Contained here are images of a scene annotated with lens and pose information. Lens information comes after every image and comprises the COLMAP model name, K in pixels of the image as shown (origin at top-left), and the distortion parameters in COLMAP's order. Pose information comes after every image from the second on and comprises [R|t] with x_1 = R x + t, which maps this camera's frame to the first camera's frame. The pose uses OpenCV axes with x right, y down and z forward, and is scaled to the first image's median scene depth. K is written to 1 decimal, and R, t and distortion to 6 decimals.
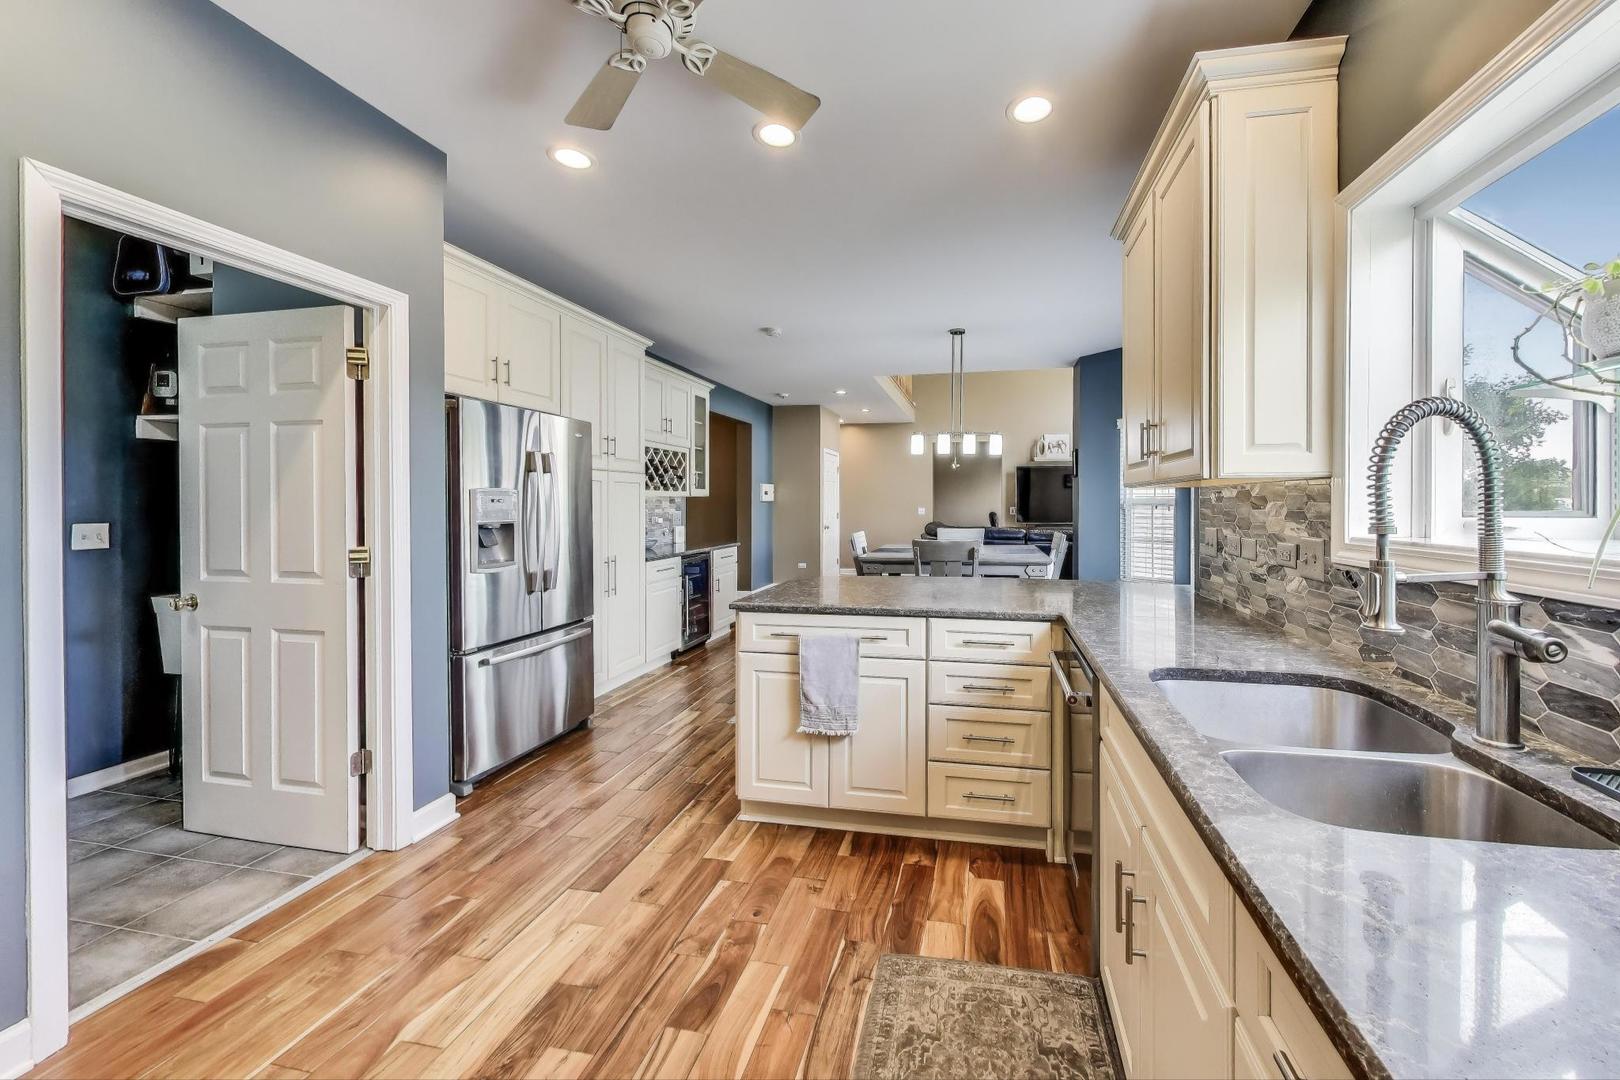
lens RADIAL K [[605.8, 0, 875.7], [0, 605.8, 506.9], [0, 0, 1]] dist [0.000762, 0.000095]
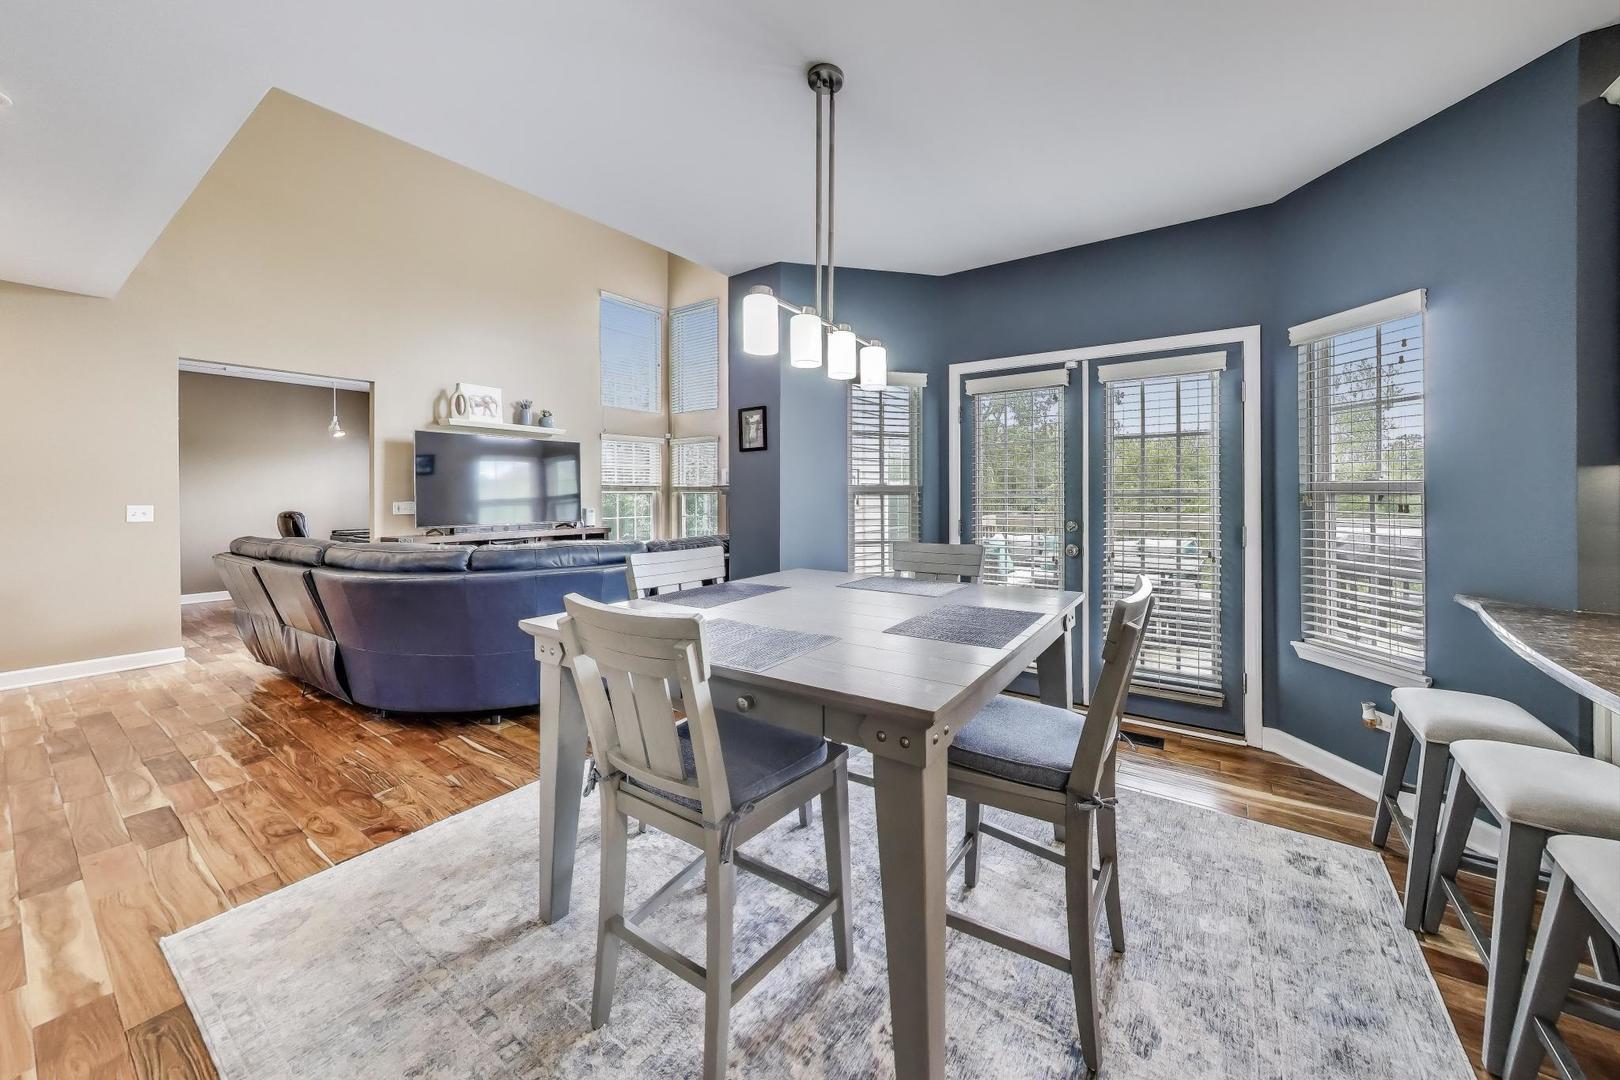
lens RADIAL K [[573.5, 0, 859.9], [0, 573.5, 493.8], [0, 0, 1]] dist [-0.000166, 0.000143]
pose [[0.381585, -0.001187, 0.924333, -0.512096], [0.009667, 0.999950, -0.002707, -0.005414], [-0.924283, 0.009969, 0.381578, 1.884015]]
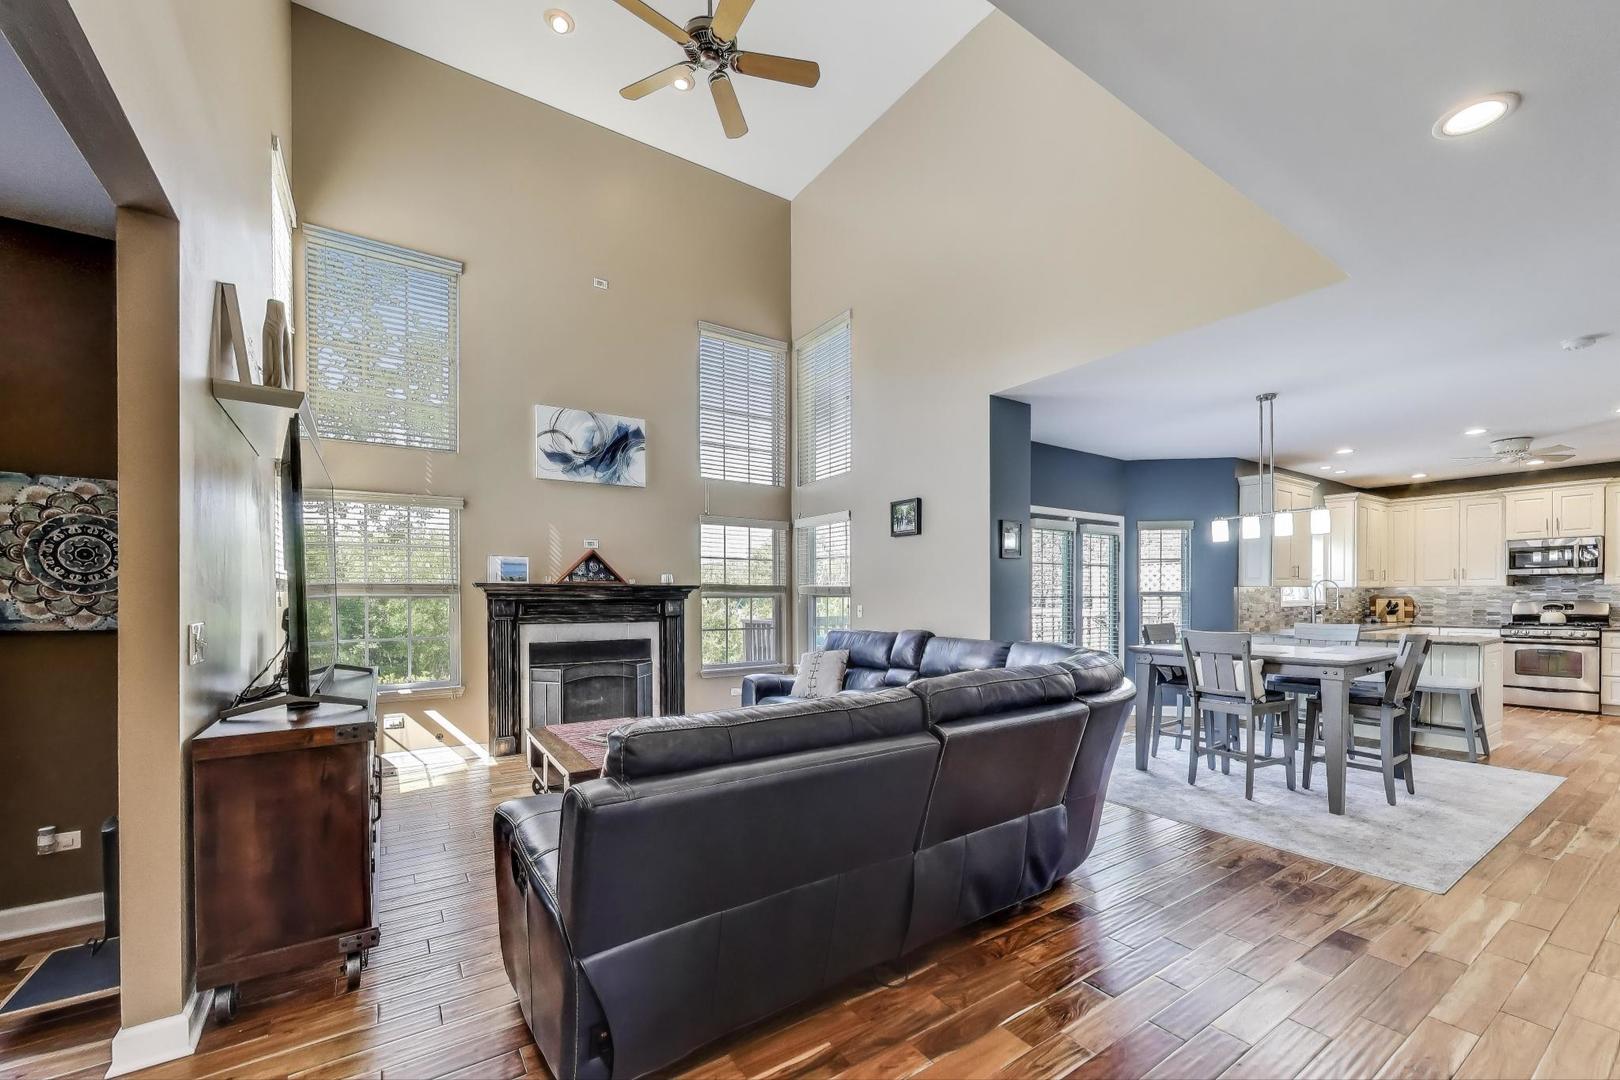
lens RADIAL K [[665.2, 0, 846.9], [0, 665.2, 599.6], [0, 0, 1]] dist [0.003255, 0.000458]
pose [[-0.717247, -0.000639, 0.696819, -0.238707], [0.009181, 0.999904, 0.010367, -0.028052], [-0.696759, 0.013833, -0.717172, 4.786512]]
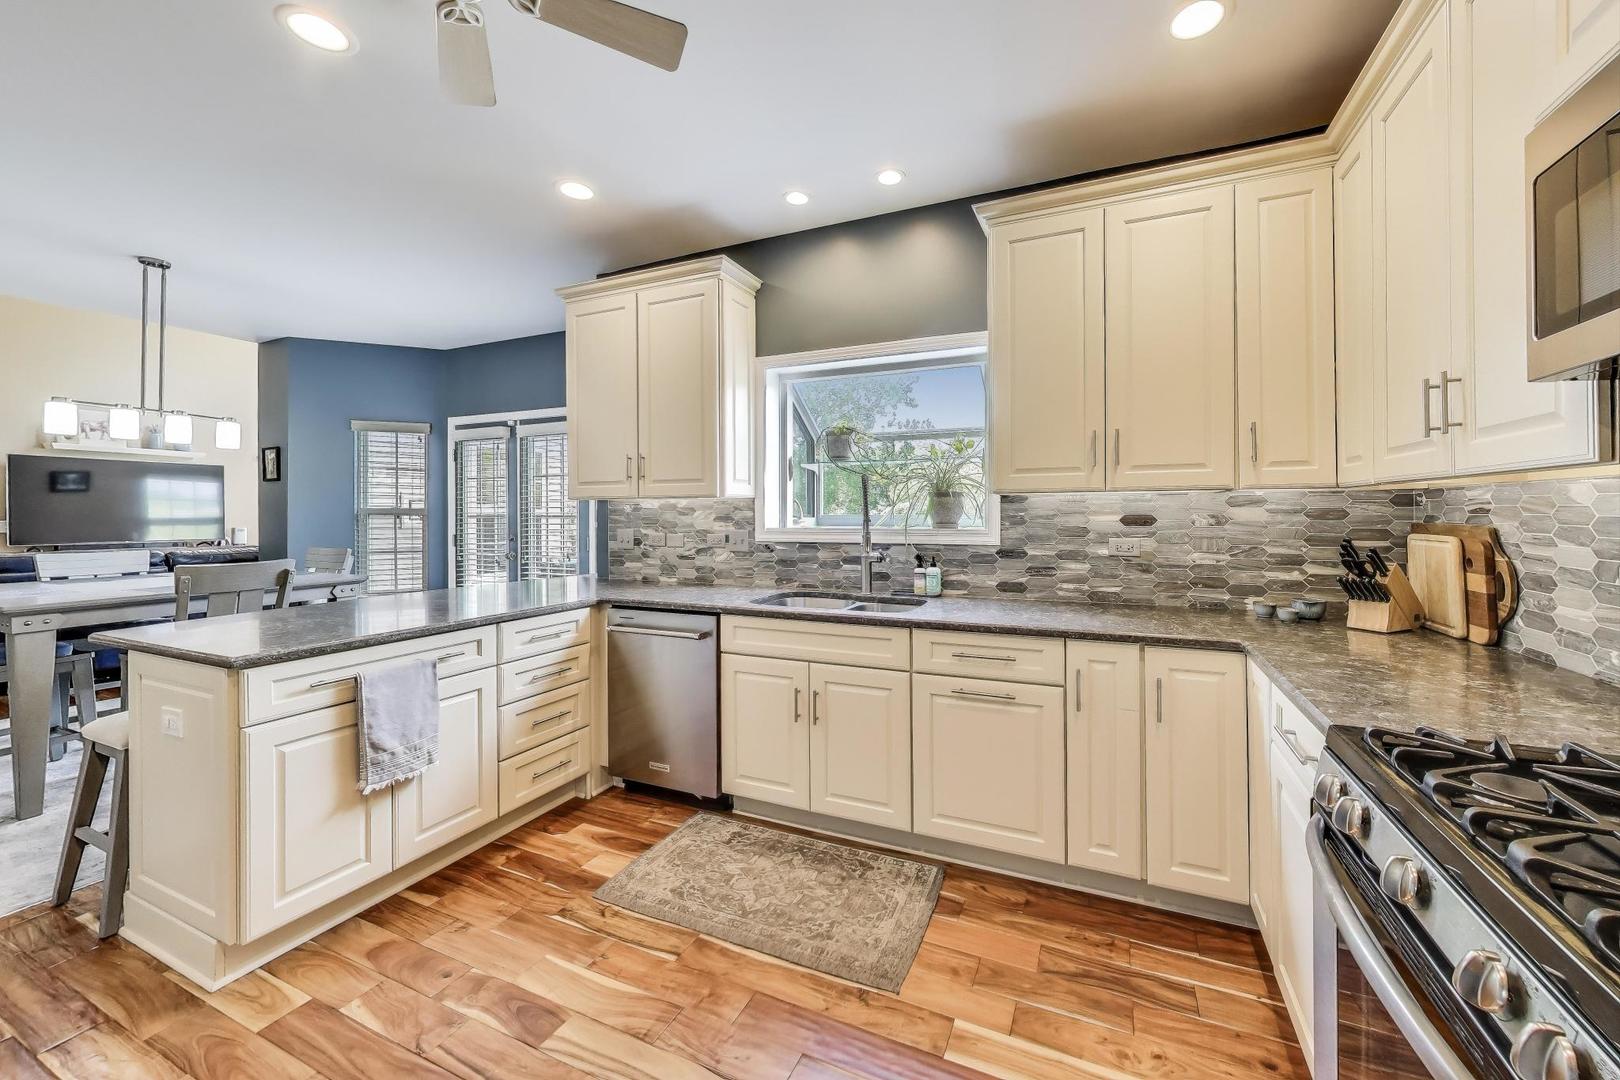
lens RADIAL K [[605.8, 0, 846.8], [0, 605.8, 509.8], [0, 0, 1]] dist [0.000762, 0.000095]
pose [[0.224104, 0.003059, 0.974561, -0.814835], [0.009102, 0.999945, -0.005232, 0.000964], [-0.974523, 0.010043, 0.224063, 0.196792]]
